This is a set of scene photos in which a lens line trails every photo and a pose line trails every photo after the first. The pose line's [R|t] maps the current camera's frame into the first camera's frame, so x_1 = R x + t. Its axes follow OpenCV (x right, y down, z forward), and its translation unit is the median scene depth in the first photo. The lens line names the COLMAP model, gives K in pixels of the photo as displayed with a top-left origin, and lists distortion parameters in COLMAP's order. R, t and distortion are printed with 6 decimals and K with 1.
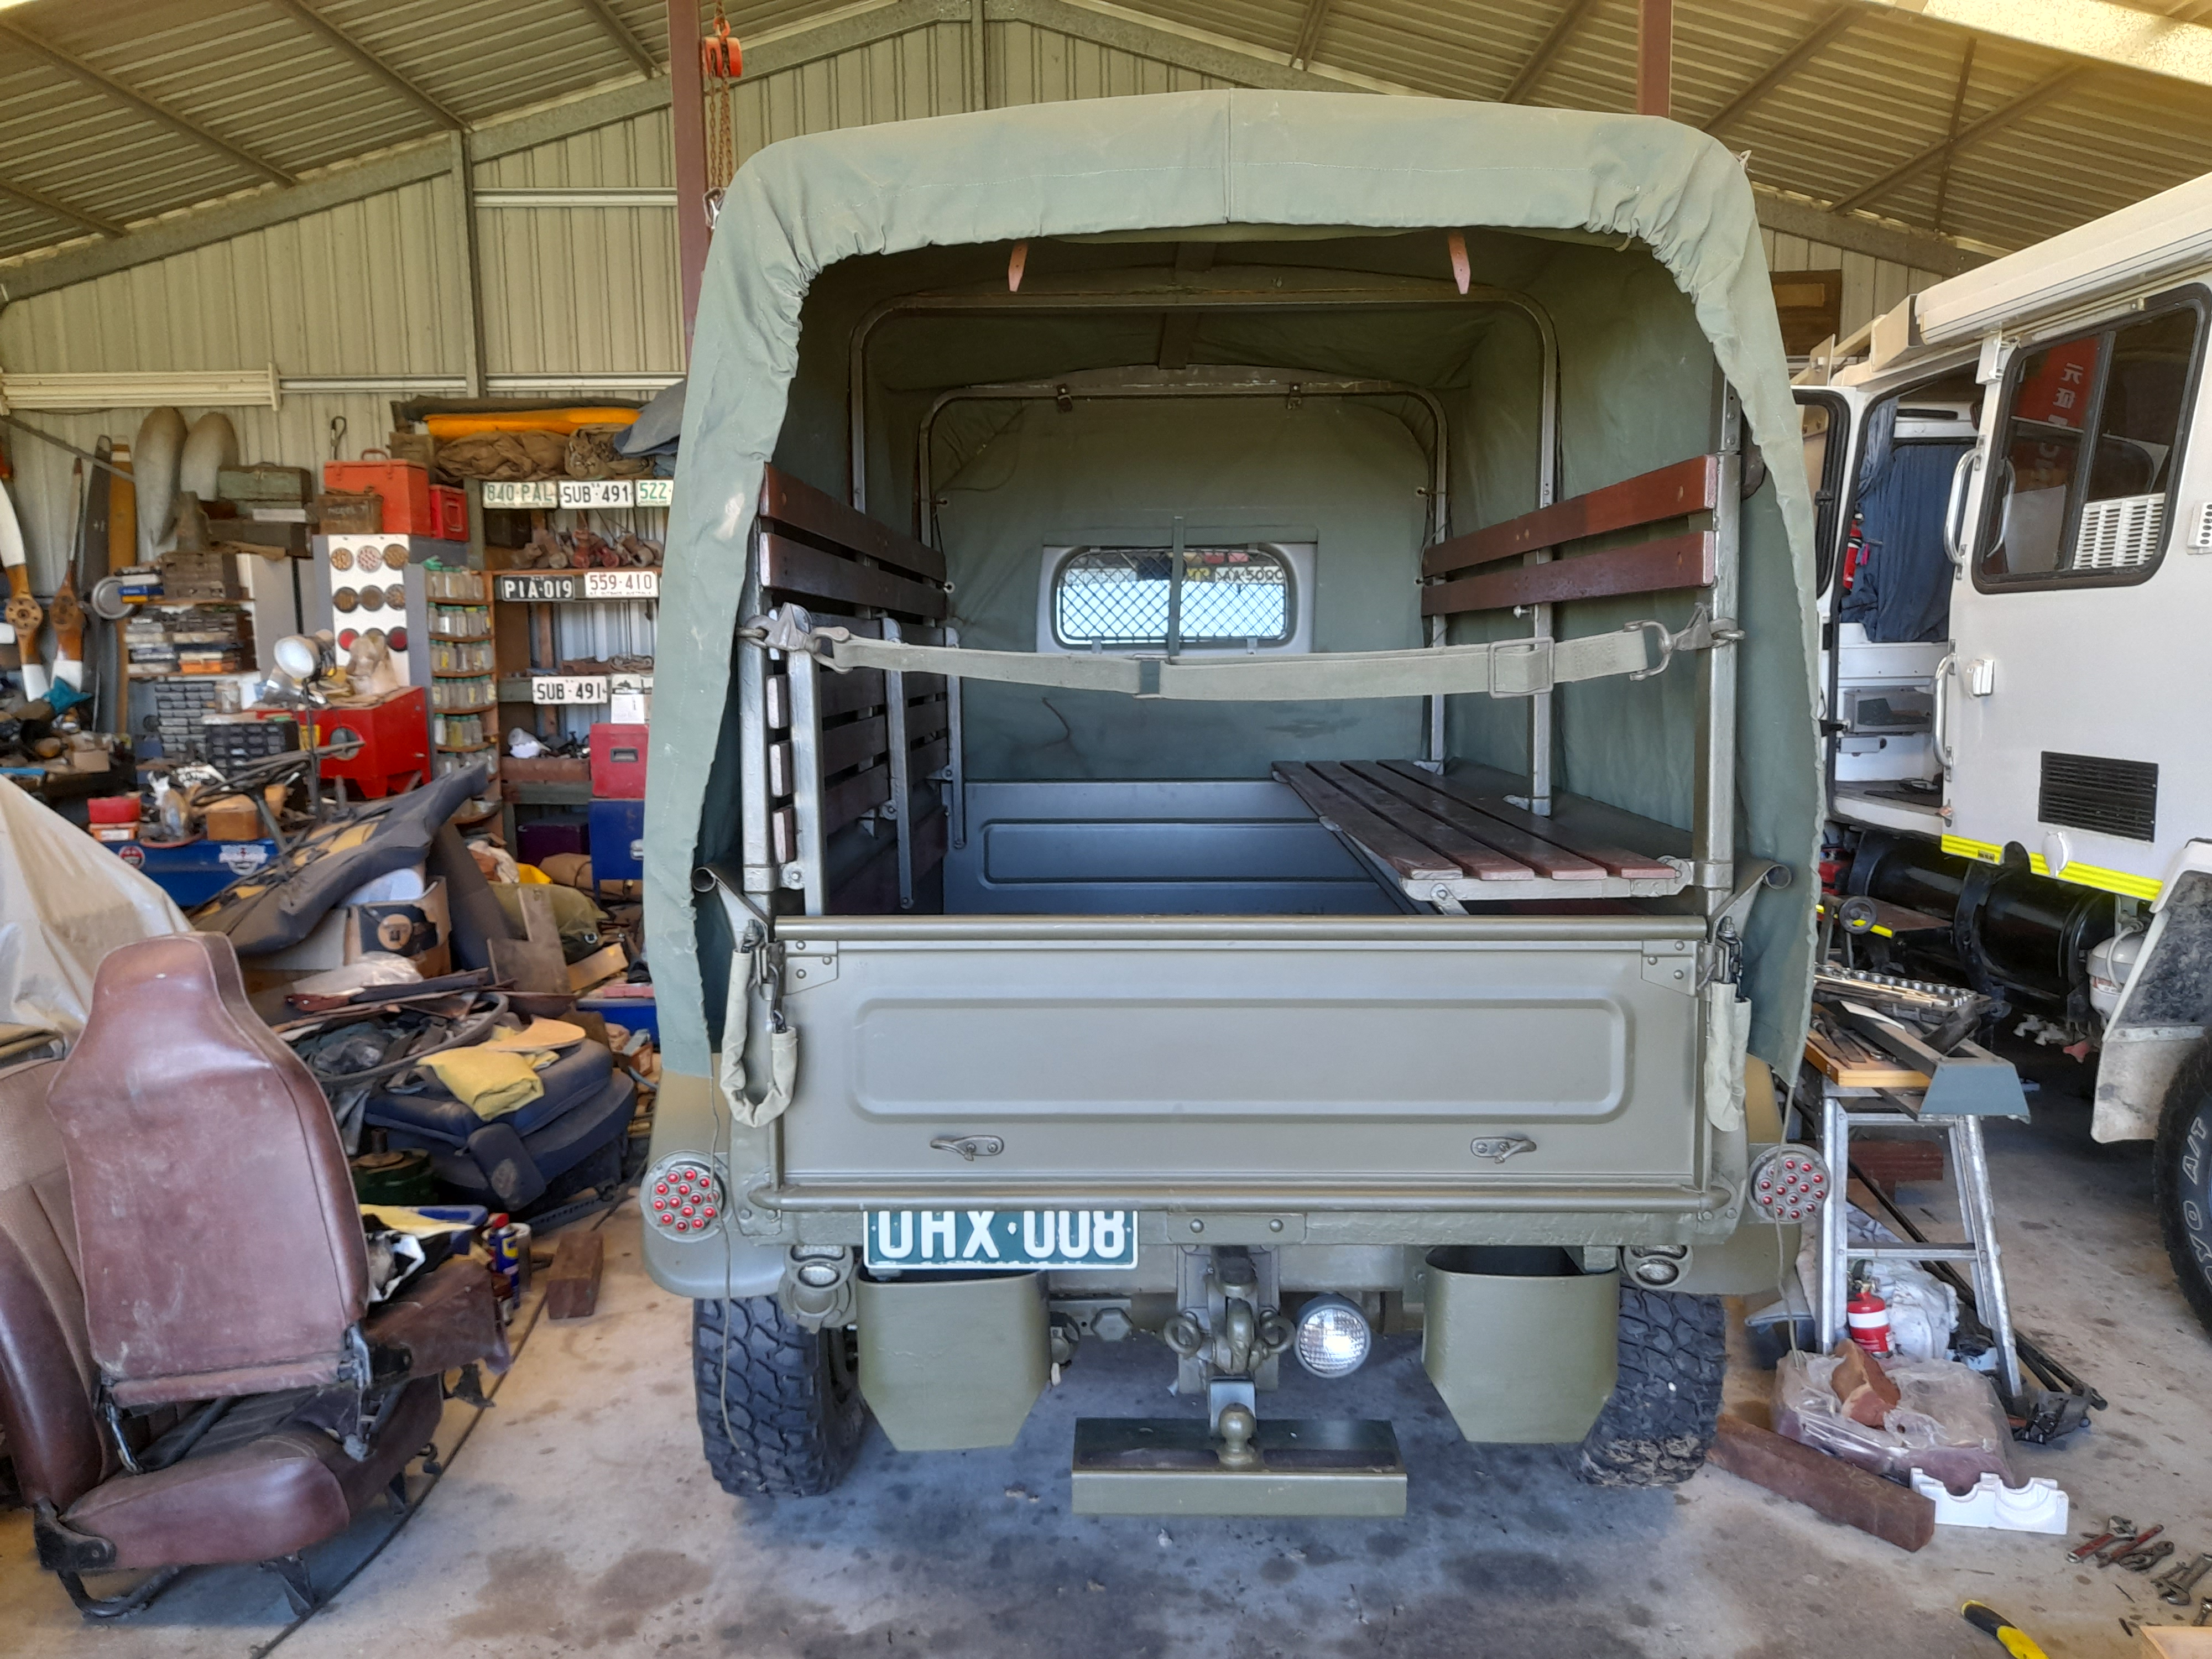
lens RADIAL K [[1645.7, 0, 1101.5], [0, 1645.7, 839.9], [0, 0, 1]] dist [0.014840, -0.003687]
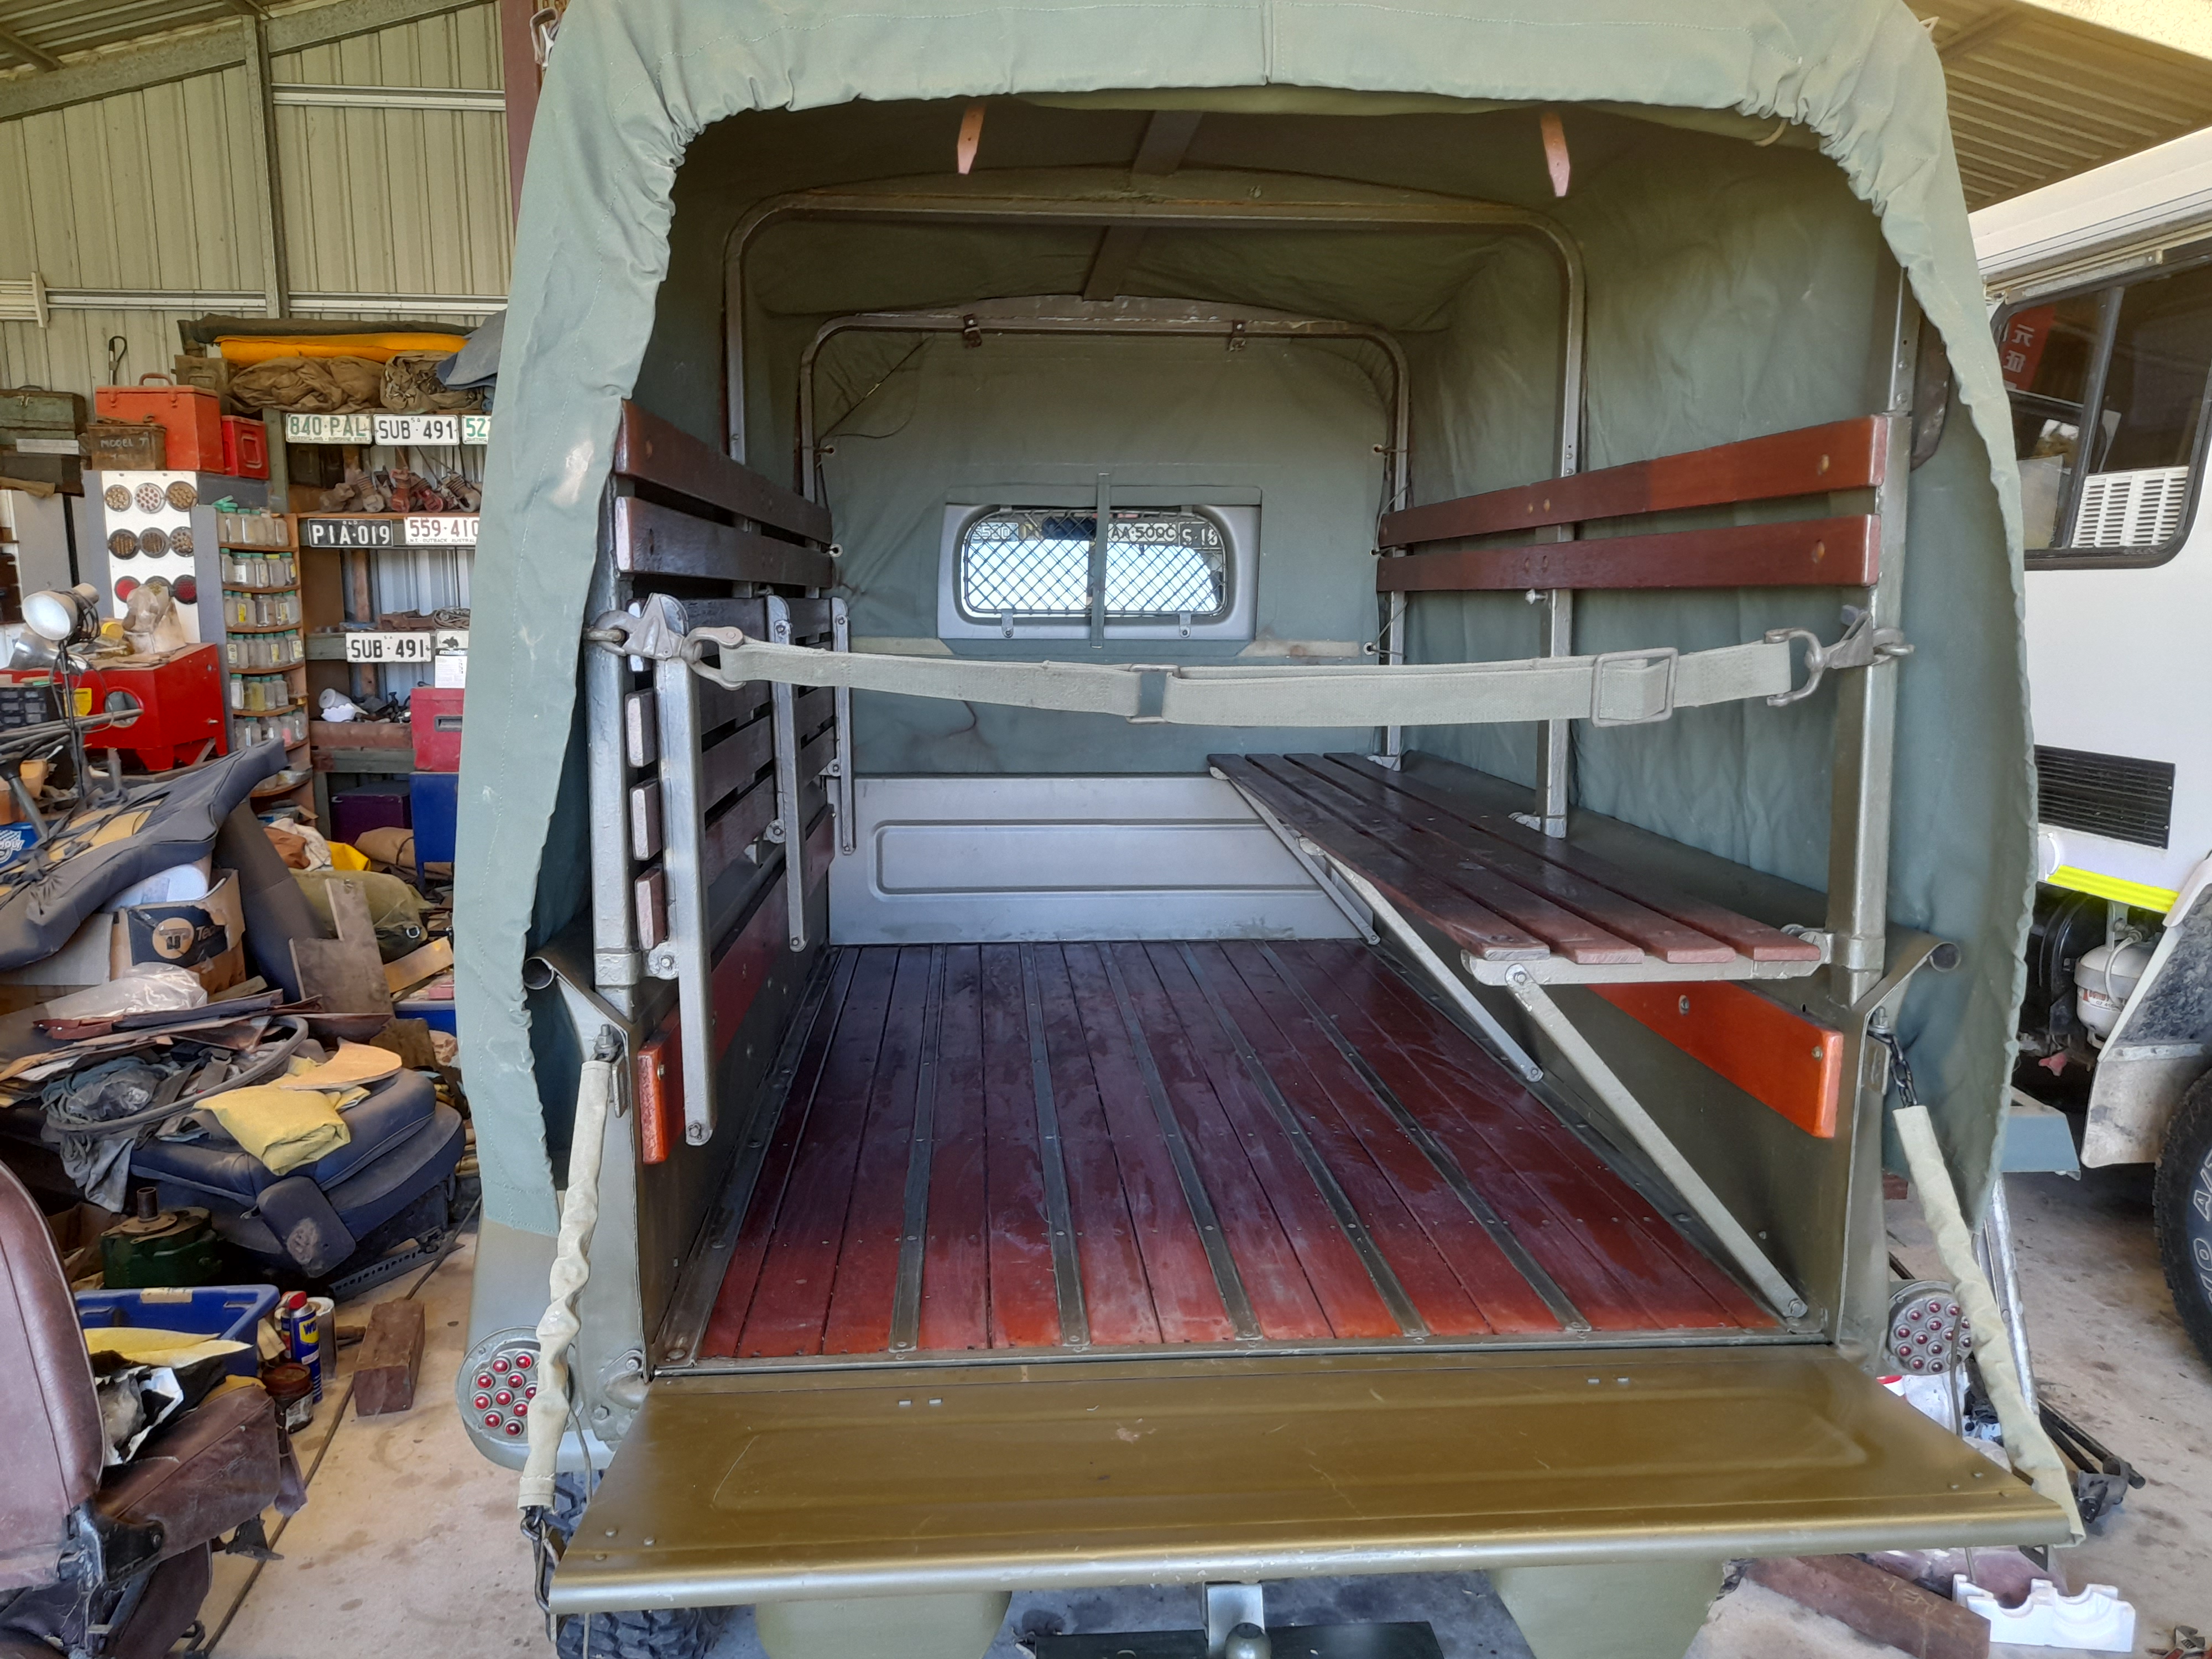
lens RADIAL K [[1645.7, 0, 1109.8], [0, 1645.7, 826.1], [0, 0, 1]] dist [0.014840, -0.003687]
pose [[0.995609, -0.002105, 0.093588, -0.032108], [-0.000061, 0.999732, 0.023139, -0.031516], [-0.093612, -0.023043, 0.995342, 0.137971]]
